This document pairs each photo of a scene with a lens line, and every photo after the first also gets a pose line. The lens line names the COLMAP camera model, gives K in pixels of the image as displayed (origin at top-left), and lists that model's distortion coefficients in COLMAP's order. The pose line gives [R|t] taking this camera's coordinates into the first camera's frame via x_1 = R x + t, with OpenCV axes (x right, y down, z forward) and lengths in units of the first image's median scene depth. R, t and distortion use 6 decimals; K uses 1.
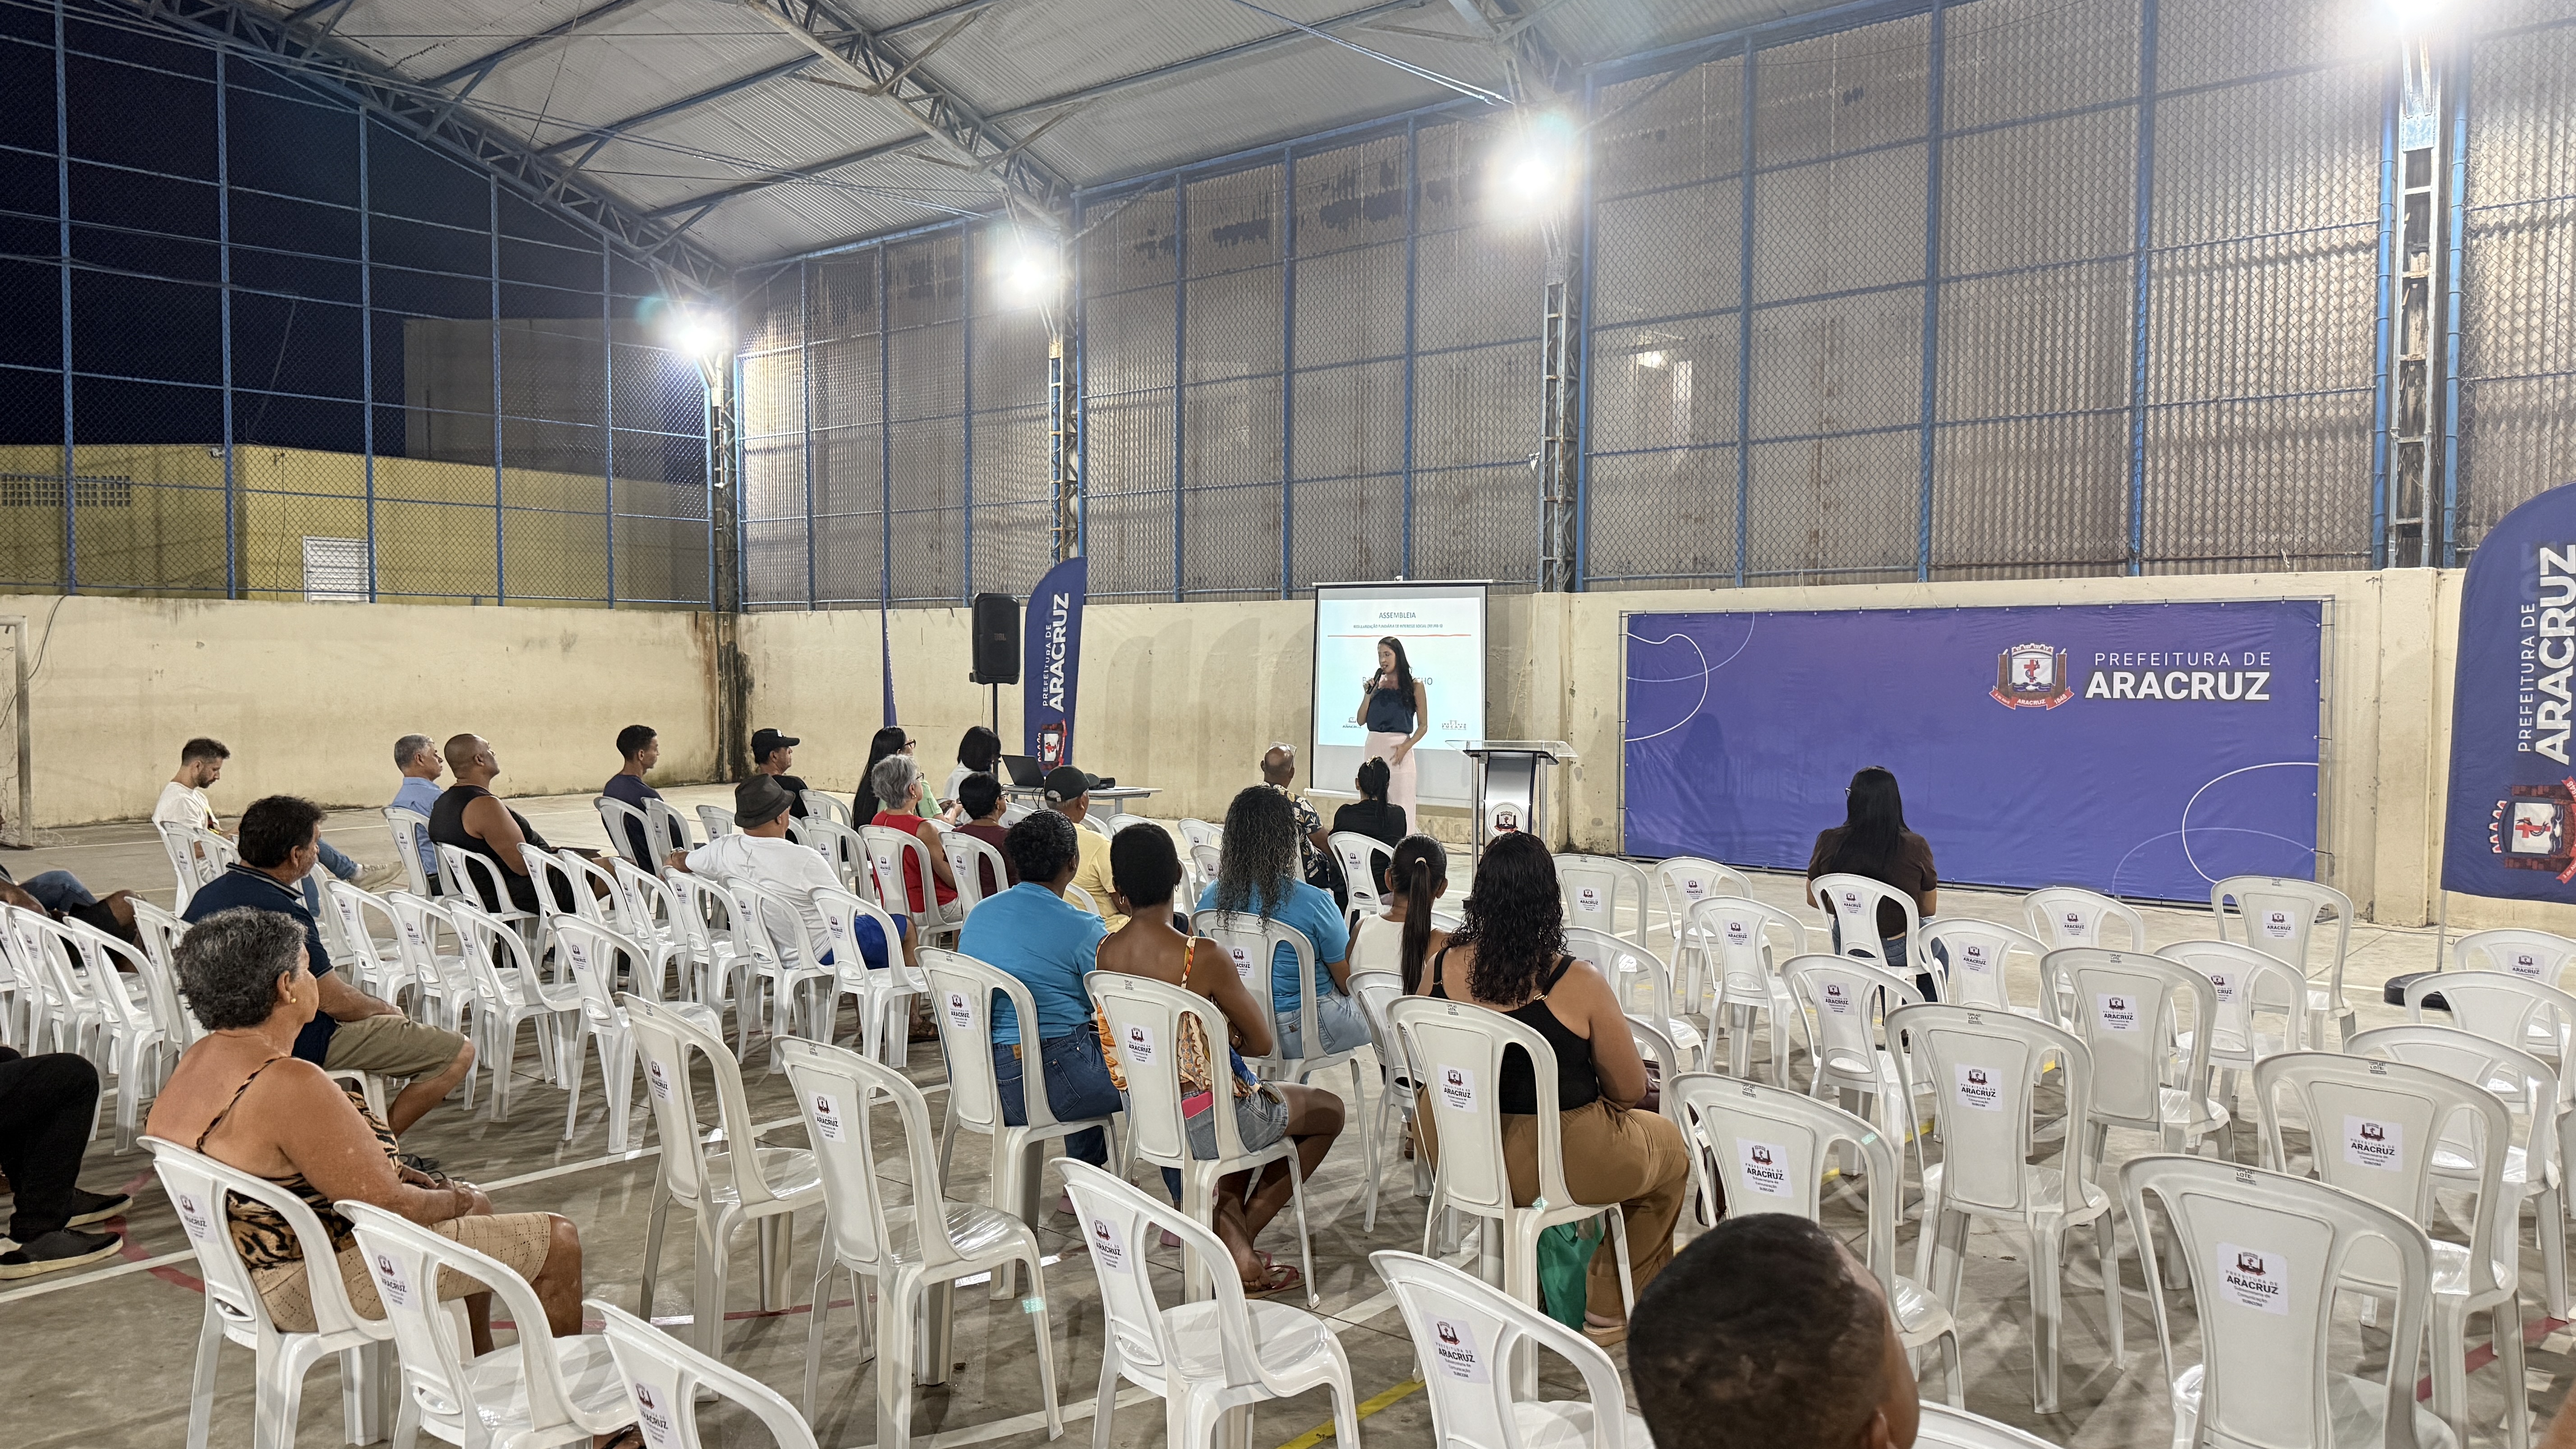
lens RADIAL K [[1840.6, 0, 1288.0], [0, 1840.6, 724.5], [0, 0, 1]] dist [0.052699, 0.000115]
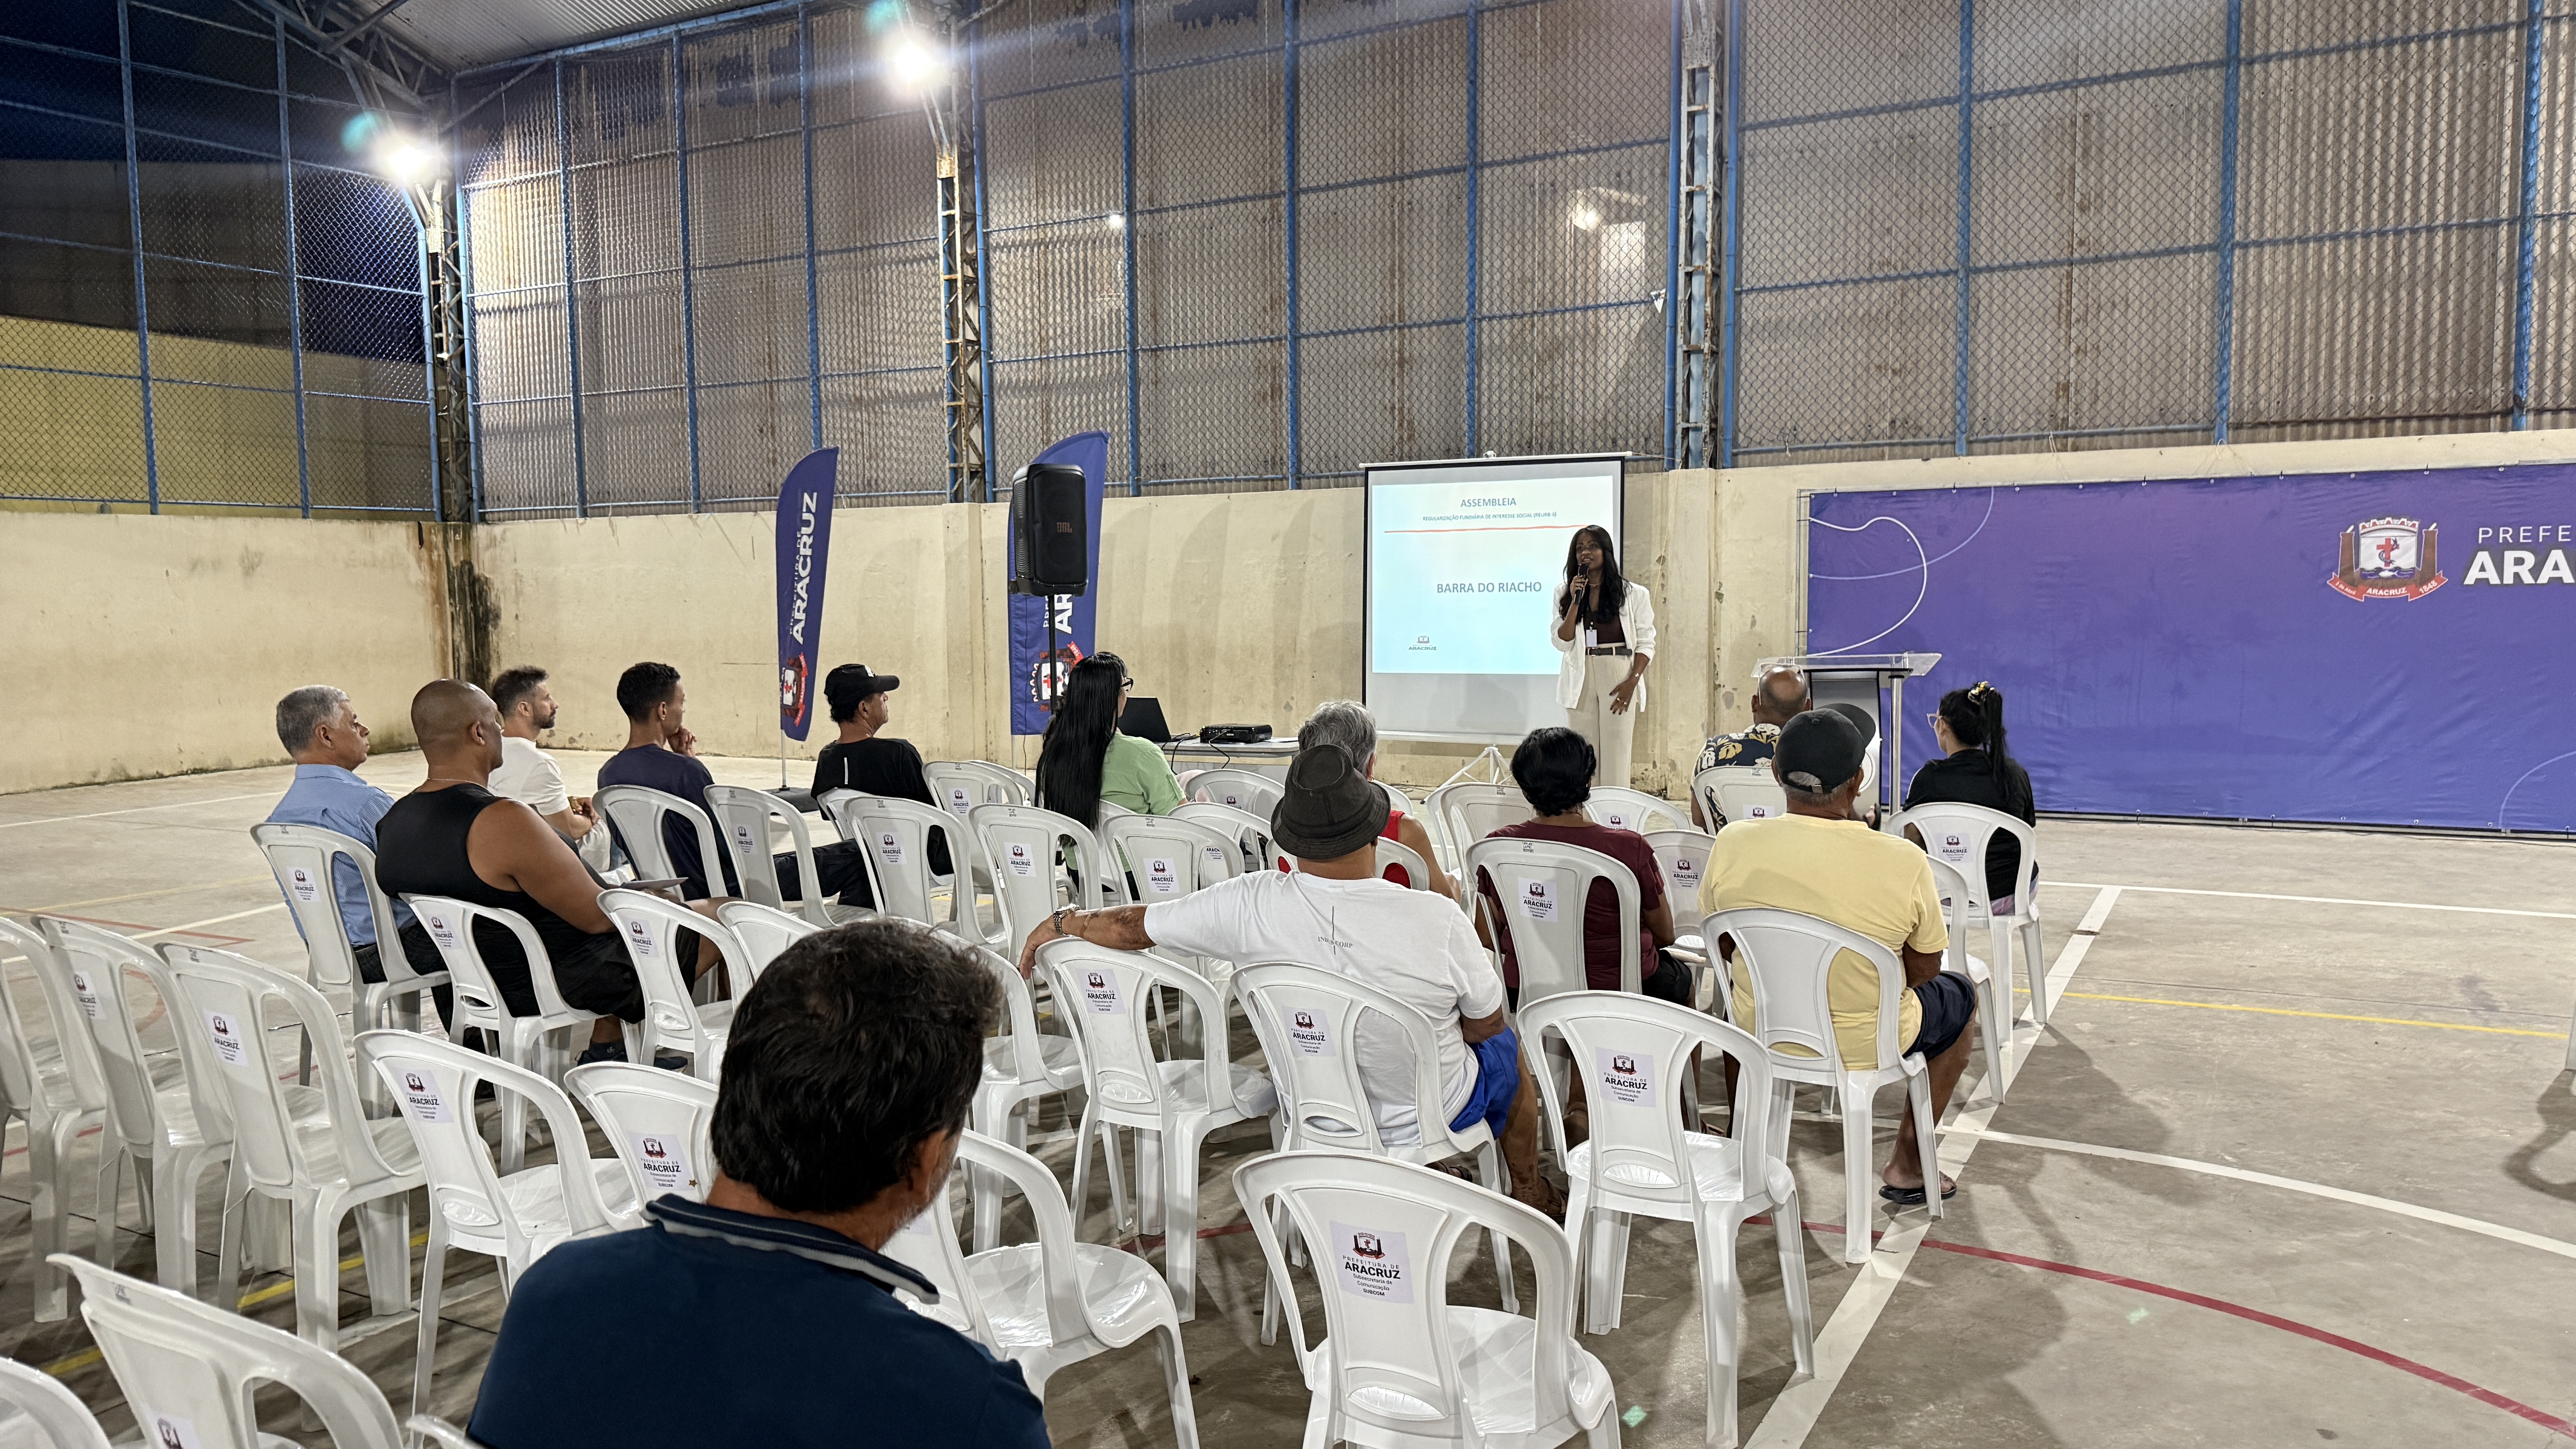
lens RADIAL K [[1865.3, 0, 1288.0], [0, 1865.3, 724.5], [0, 0, 1]] dist [0.007539, -0.002857]
pose [[0.979696, -0.032329, 0.197864, -0.155978], [0.024827, 0.998880, 0.040276, 0.000540], [-0.198945, -0.034546, 0.979402, 0.214457]]
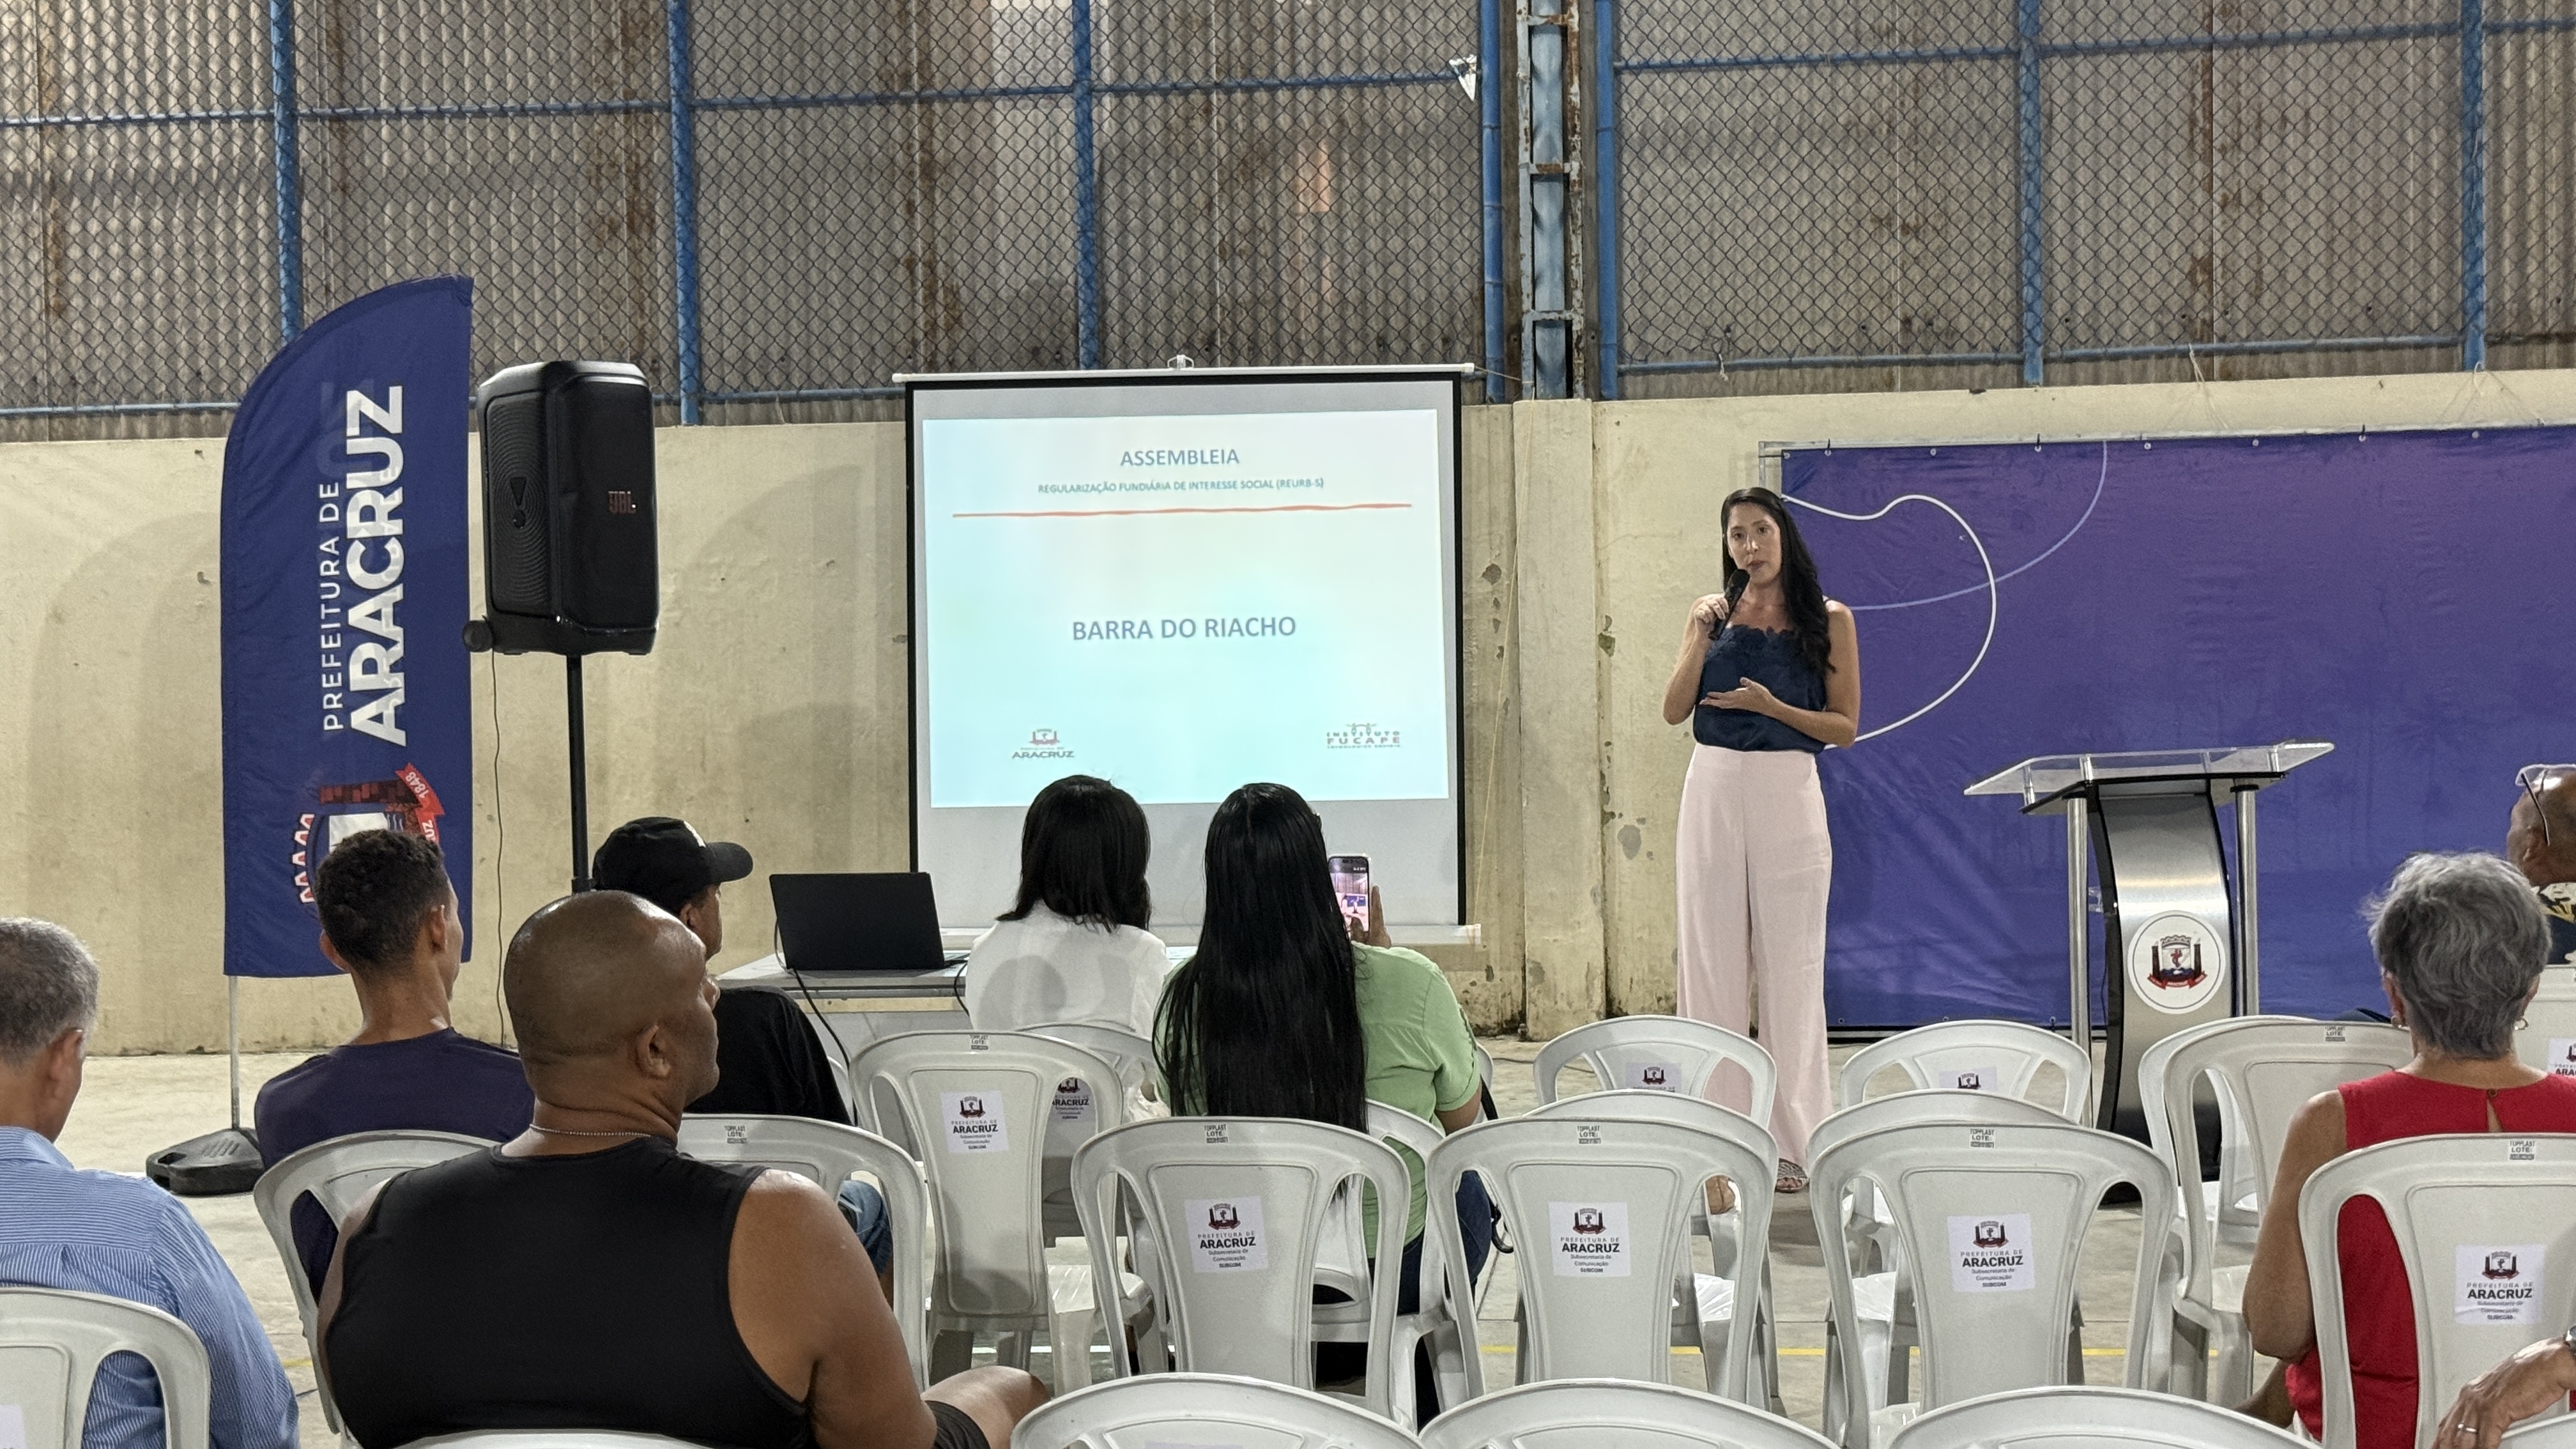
lens RADIAL K [[3477.5, 0, 1288.0], [0, 3477.5, 724.5], [0, 0, 1]] dist [-0.023809, 0.830113]
pose [[0.819910, -0.038576, 0.571191, -0.291323], [0.042332, 0.999081, 0.006708, -0.006170], [-0.570925, 0.018680, 0.820790, 0.337872]]
